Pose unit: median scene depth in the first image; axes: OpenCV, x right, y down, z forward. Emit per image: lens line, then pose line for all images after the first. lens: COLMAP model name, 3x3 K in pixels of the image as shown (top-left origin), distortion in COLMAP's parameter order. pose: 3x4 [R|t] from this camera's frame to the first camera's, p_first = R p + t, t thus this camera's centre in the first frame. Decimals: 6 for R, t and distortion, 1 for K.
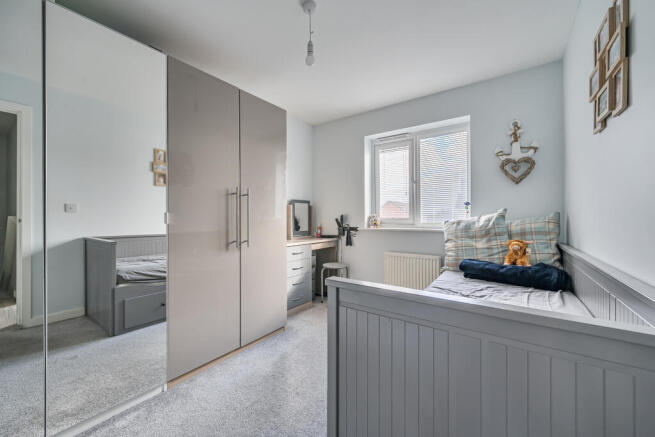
lens RADIAL K [[260.2, 0, 325.0], [0, 260.2, 218.4], [0, 0, 1]] dist [0.002663, -0.000163]
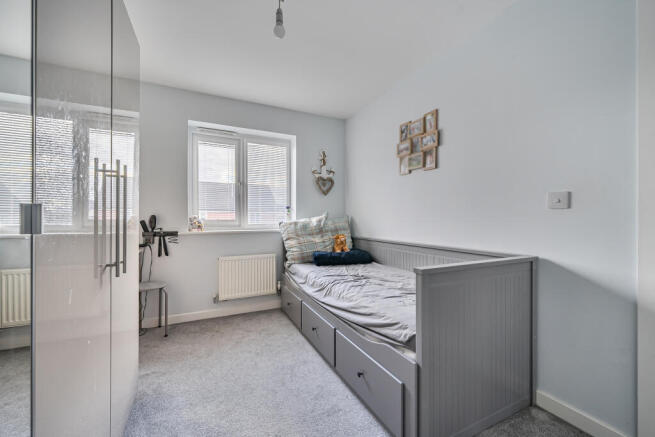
lens RADIAL K [[260.2, 0, 325.4], [0, 260.2, 219.1], [0, 0, 1]] dist [0.002663, -0.000163]
pose [[0.476545, 0.001827, 0.879148, -0.480288], [0.003468, 0.999986, -0.003958, 0.002124], [-0.879143, 0.004934, 0.476532, 0.308370]]
